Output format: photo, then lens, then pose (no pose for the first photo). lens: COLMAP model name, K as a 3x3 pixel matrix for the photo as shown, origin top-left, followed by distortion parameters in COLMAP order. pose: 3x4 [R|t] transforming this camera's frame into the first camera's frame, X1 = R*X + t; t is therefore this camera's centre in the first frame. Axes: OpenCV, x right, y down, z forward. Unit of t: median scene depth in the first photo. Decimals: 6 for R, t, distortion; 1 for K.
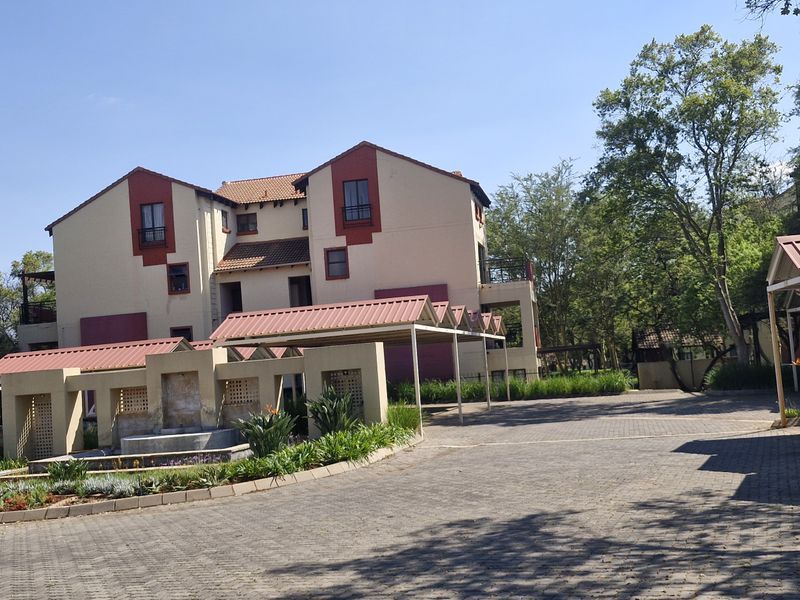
lens RADIAL K [[894.9, 0, 400.0], [0, 894.9, 300.0], [0, 0, 1]] dist [0.165633, -0.353021]
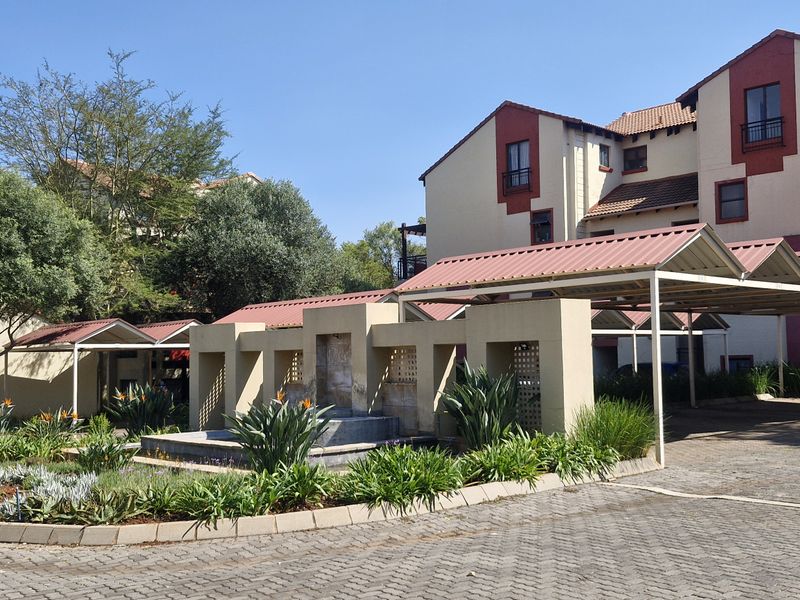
lens RADIAL K [[894.9, 0, 400.0], [0, 894.9, 300.0], [0, 0, 1]] dist [0.165633, -0.353021]
pose [[0.847718, 0.023762, -0.529915, 0.093853], [-0.003455, 0.999222, 0.039279, 0.011767], [0.530436, -0.031467, 0.847141, 0.204728]]
